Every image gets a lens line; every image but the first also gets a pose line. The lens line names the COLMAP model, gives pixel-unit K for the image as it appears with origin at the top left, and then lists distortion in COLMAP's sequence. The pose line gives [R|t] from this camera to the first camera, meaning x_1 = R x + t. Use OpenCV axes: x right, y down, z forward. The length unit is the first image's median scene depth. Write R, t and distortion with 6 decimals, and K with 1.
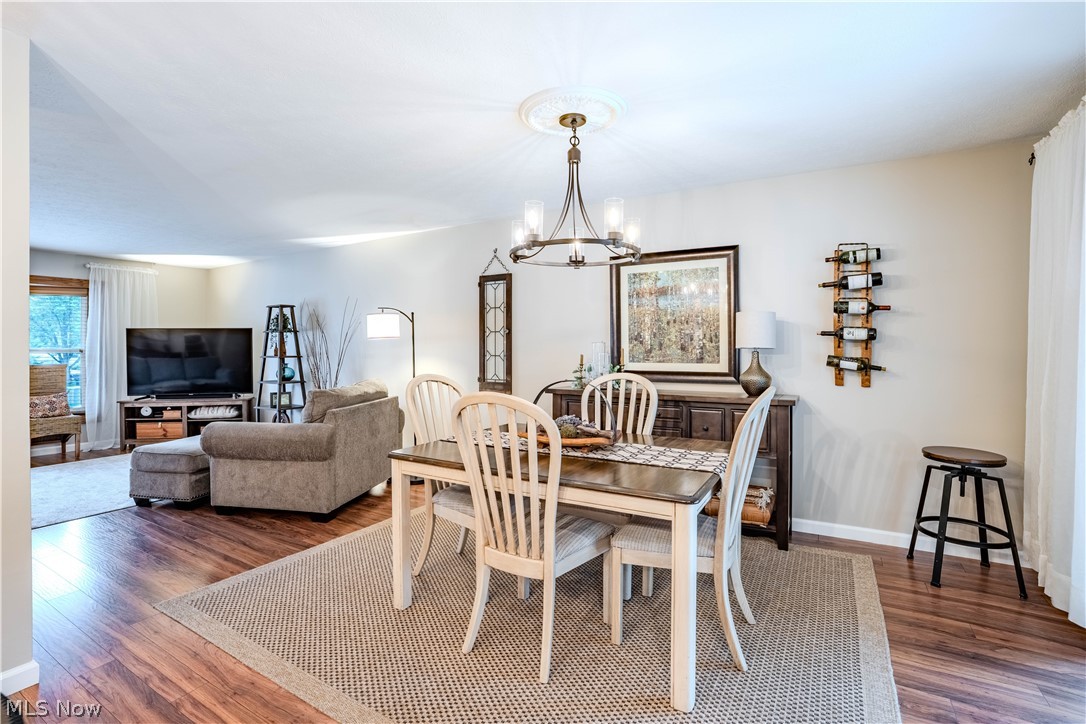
lens RADIAL K [[507.8, 0, 544.0], [0, 507.8, 339.2], [0, 0, 1]] dist [-0.068600, 0.021250]
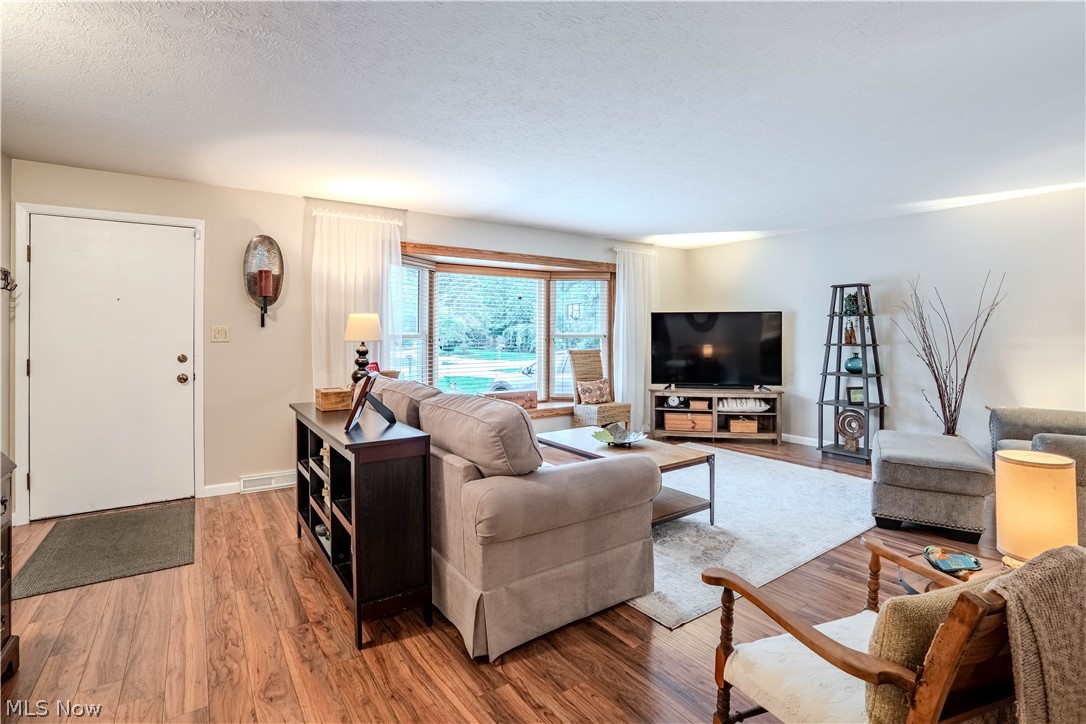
lens RADIAL K [[514.0, 0, 542.4], [0, 514.0, 321.0], [0, 0, 1]] dist [-0.061602, 0.019724]
pose [[0.910208, -0.001025, -0.414151, -0.997533], [-0.002652, 0.999962, -0.008304, 0.004539], [0.414143, 0.008657, 0.910170, 0.004496]]
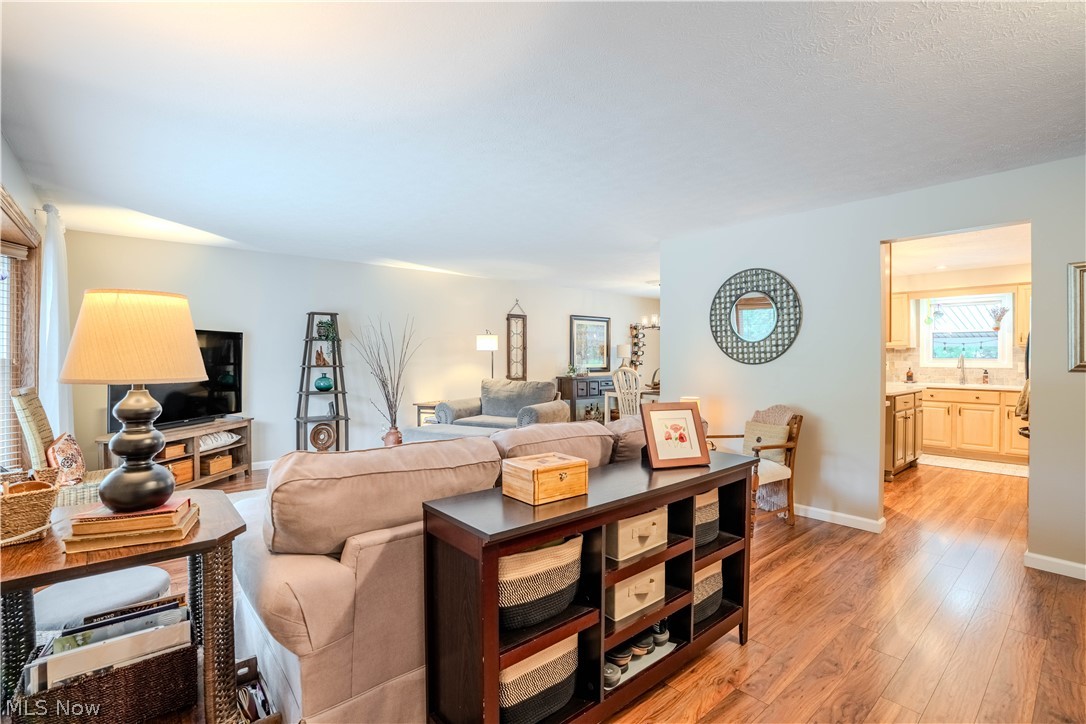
lens RADIAL K [[500.1, 0, 546.7], [0, 500.1, 359.0], [0, 0, 1]] dist [-0.069152, 0.029778]
pose [[0.319471, -0.000698, 0.947596, -1.982784], [-0.015047, 0.999870, 0.005810, 0.013105], [-0.947477, -0.016114, 0.319419, 0.439556]]
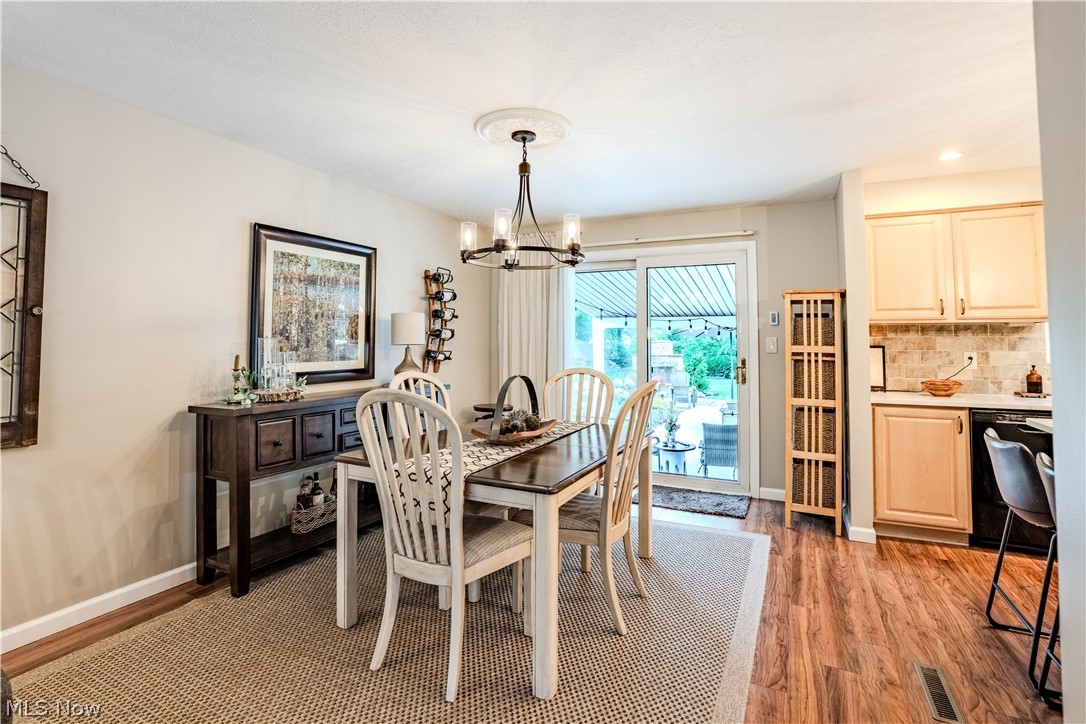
lens RADIAL K [[514.0, 0, 542.4], [0, 514.0, 321.0], [0, 0, 1]] dist [-0.061602, 0.019724]
pose [[-0.069439, 0.042340, 0.996687, -0.655190], [-0.014749, 0.998946, -0.043463, 0.008339], [-0.997477, -0.017719, -0.068741, 0.655188]]
